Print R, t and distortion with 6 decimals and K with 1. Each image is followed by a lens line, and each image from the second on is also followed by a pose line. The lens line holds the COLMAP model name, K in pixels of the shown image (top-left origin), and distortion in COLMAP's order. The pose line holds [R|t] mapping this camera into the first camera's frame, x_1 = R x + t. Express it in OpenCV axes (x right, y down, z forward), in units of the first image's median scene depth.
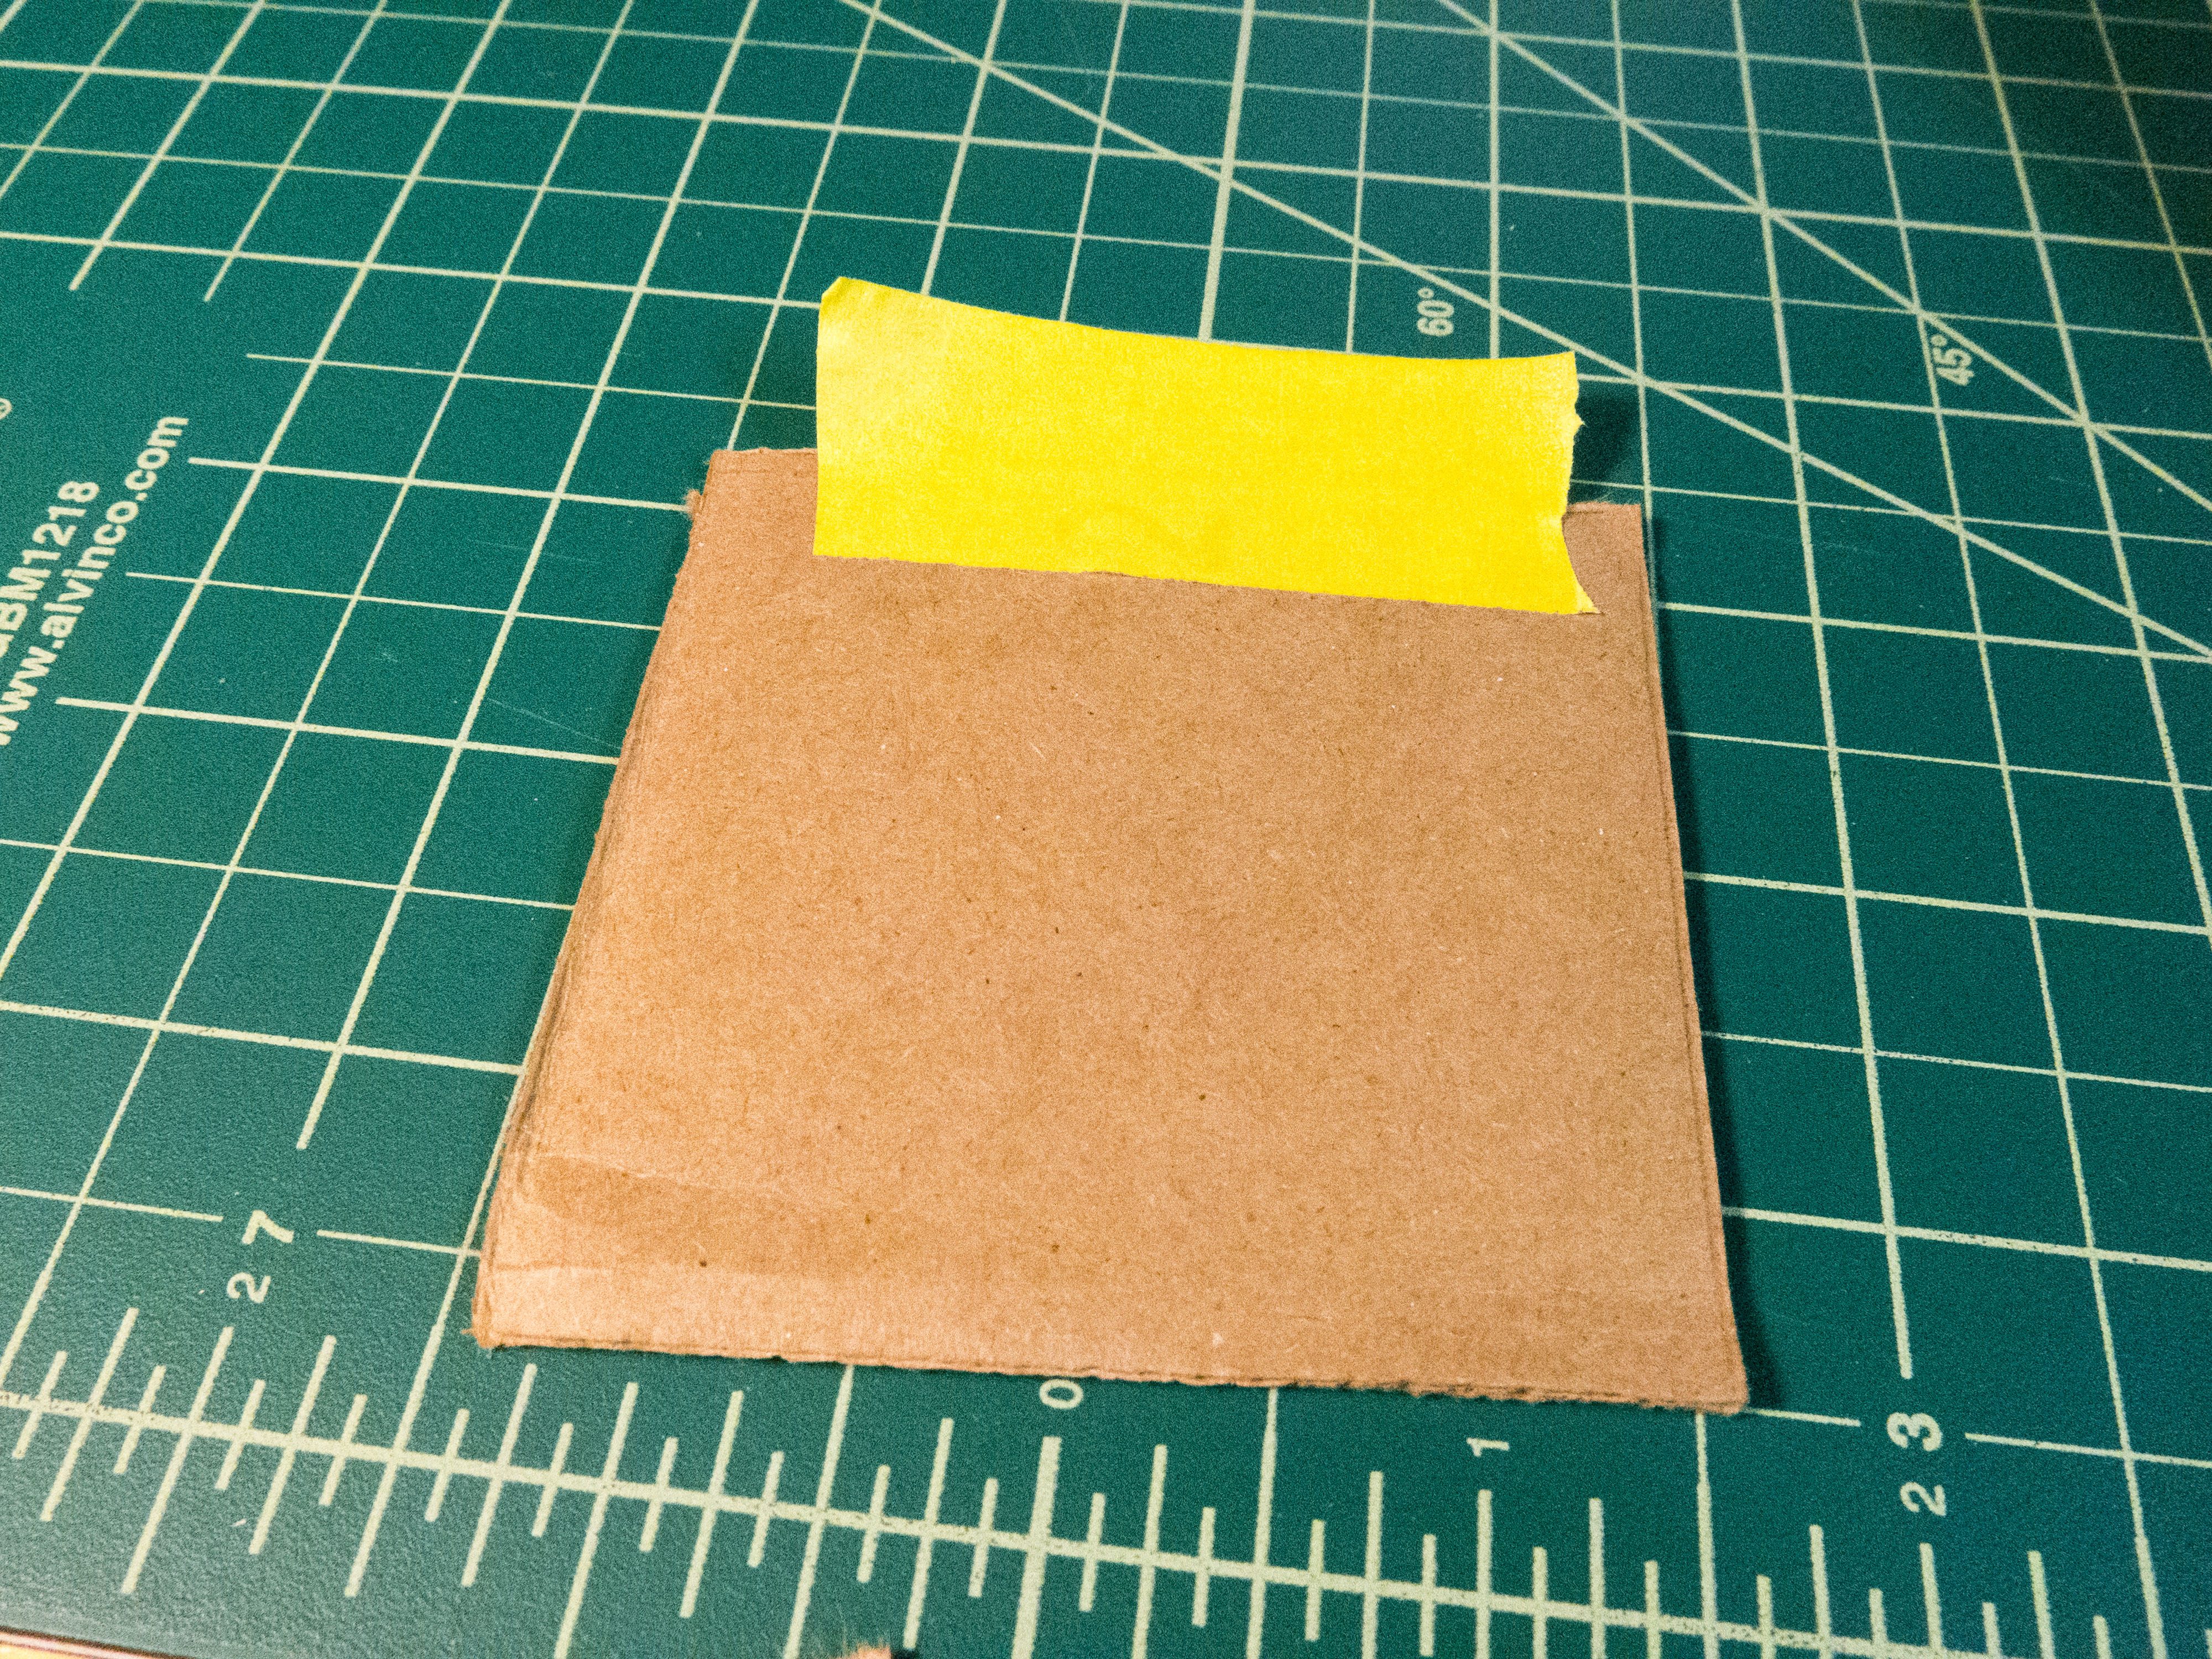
lens RADIAL K [[1835.6, 0, 1103.9], [0, 1835.6, 828.9], [0, 0, 1]] dist [-0.024709, -0.003130]
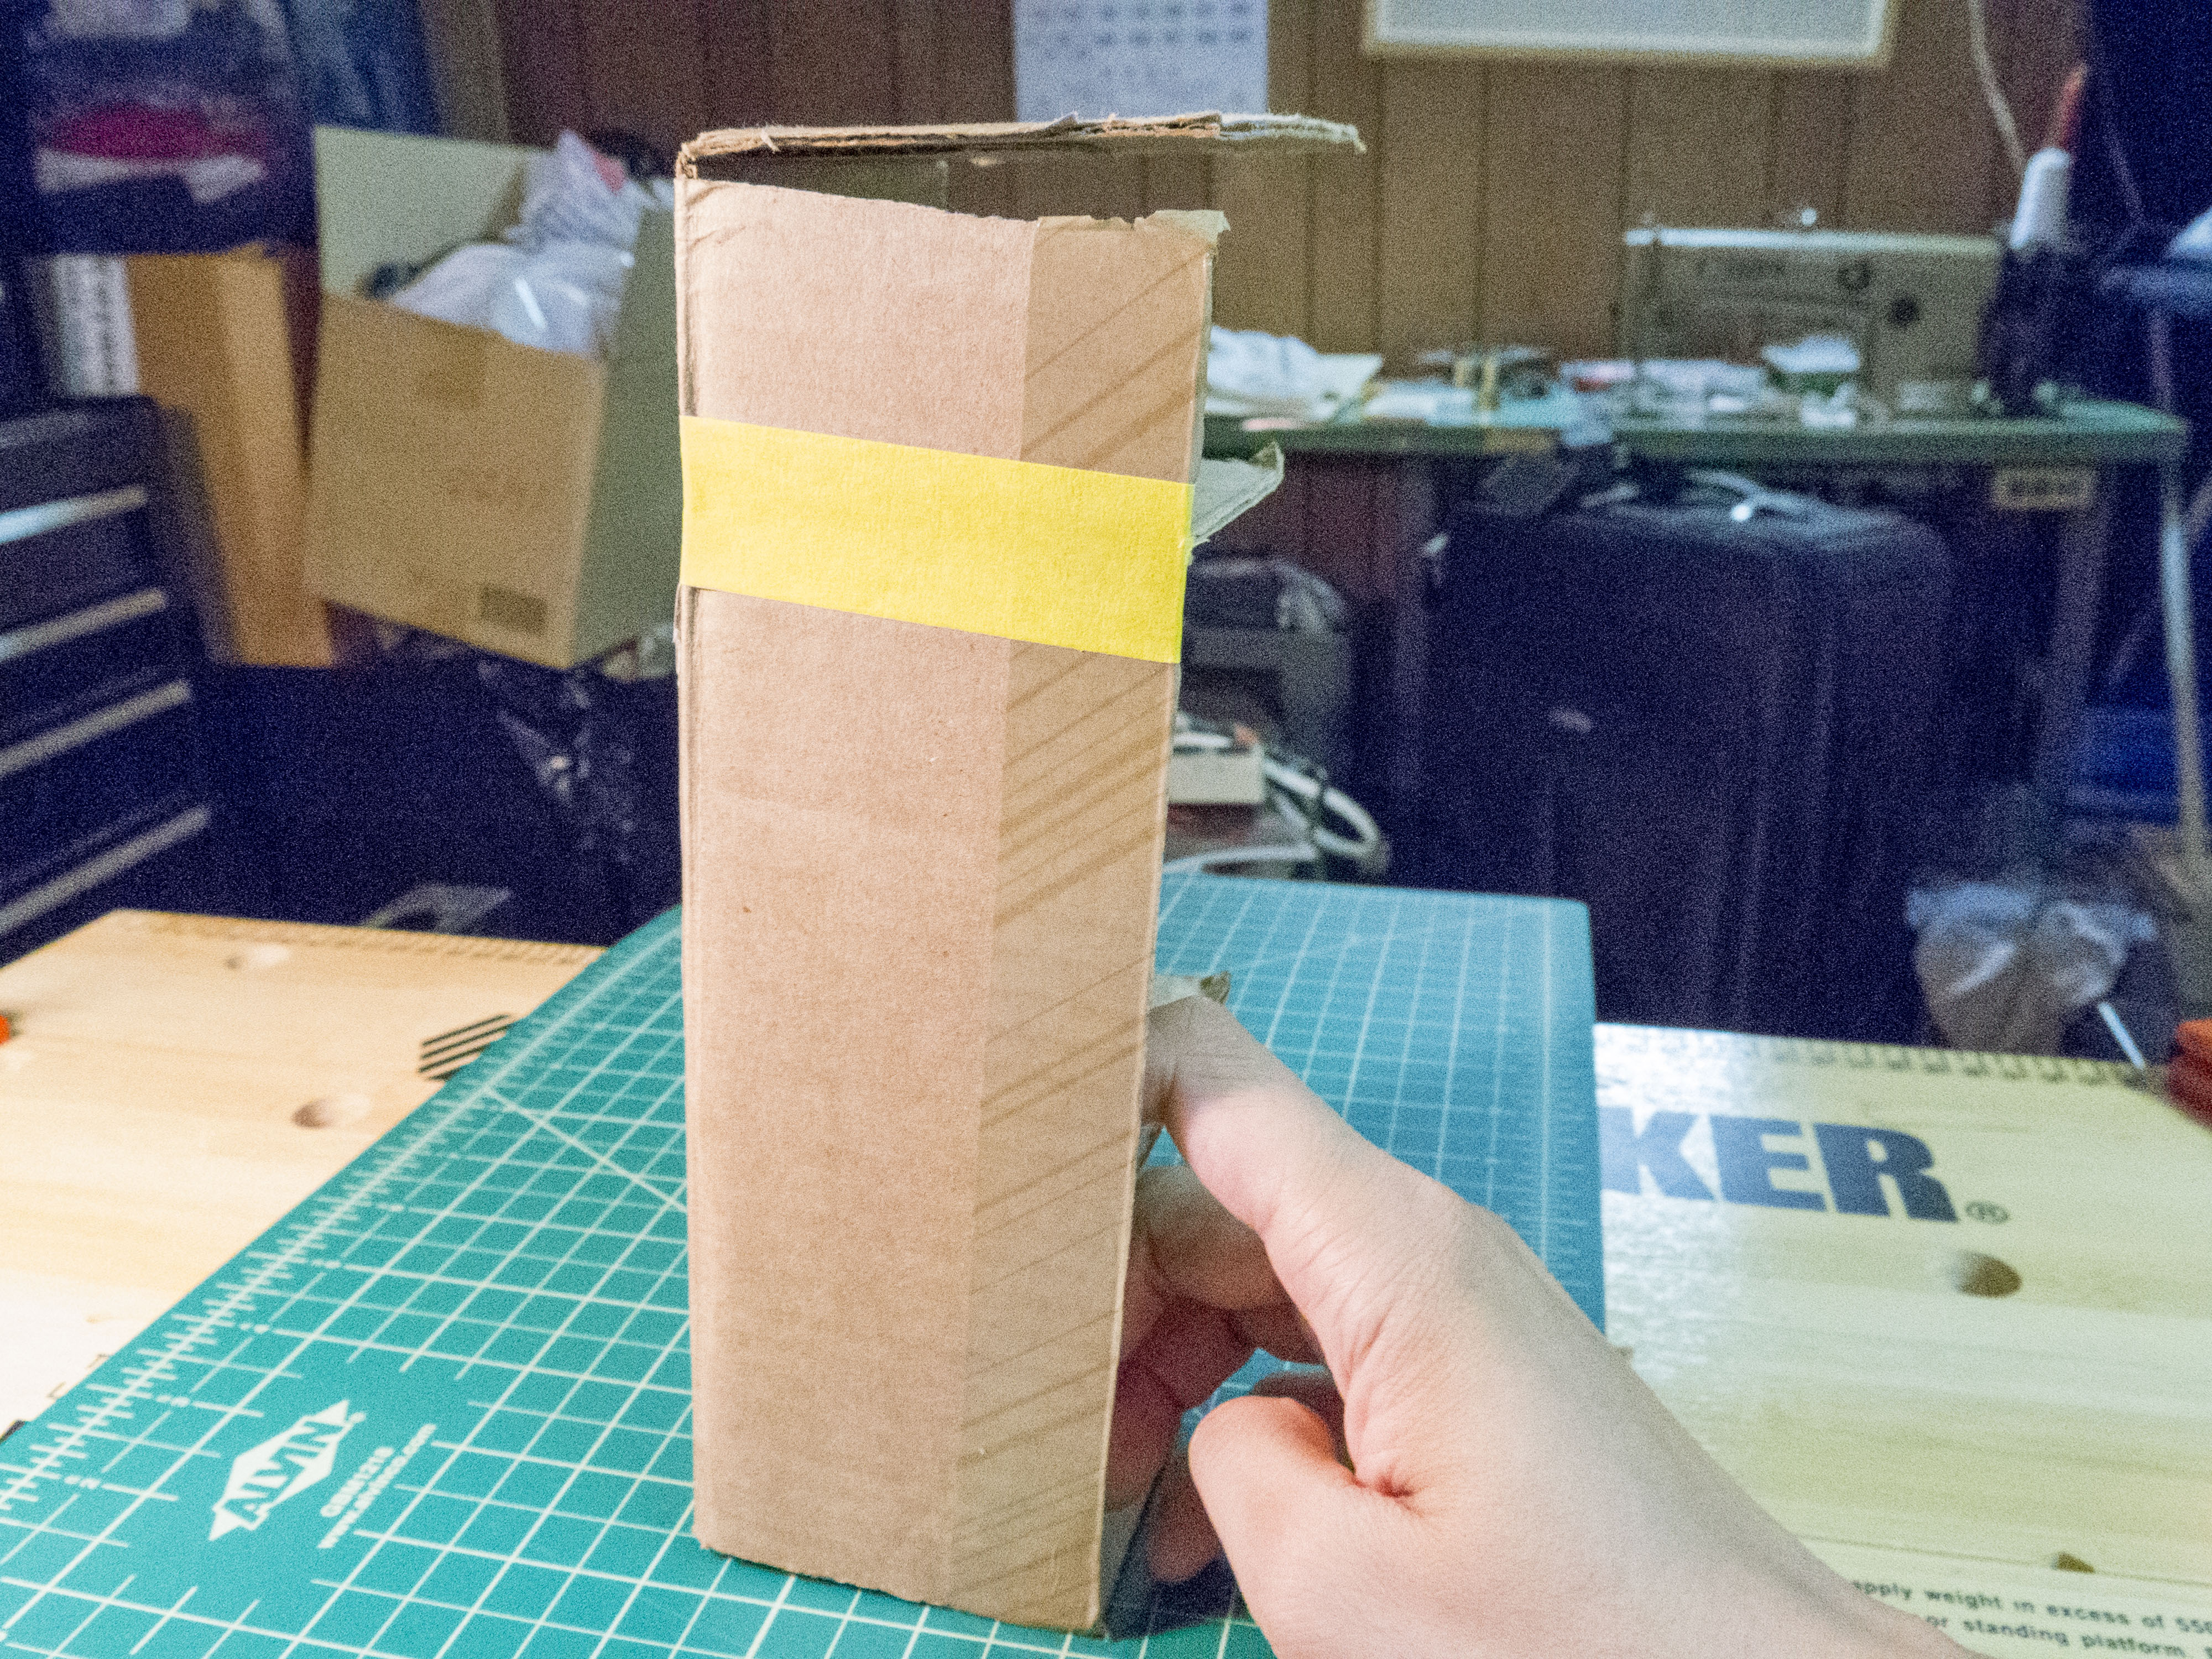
lens RADIAL K [[1835.6, 0, 1101.2], [0, 1835.6, 828.3], [0, 0, 1]] dist [-0.024709, -0.003130]
pose [[0.993958, 0.012498, -0.109045, 0.602036], [-0.074922, 0.803298, -0.590846, 0.488694], [0.080211, 0.595446, 0.799381, -1.284799]]
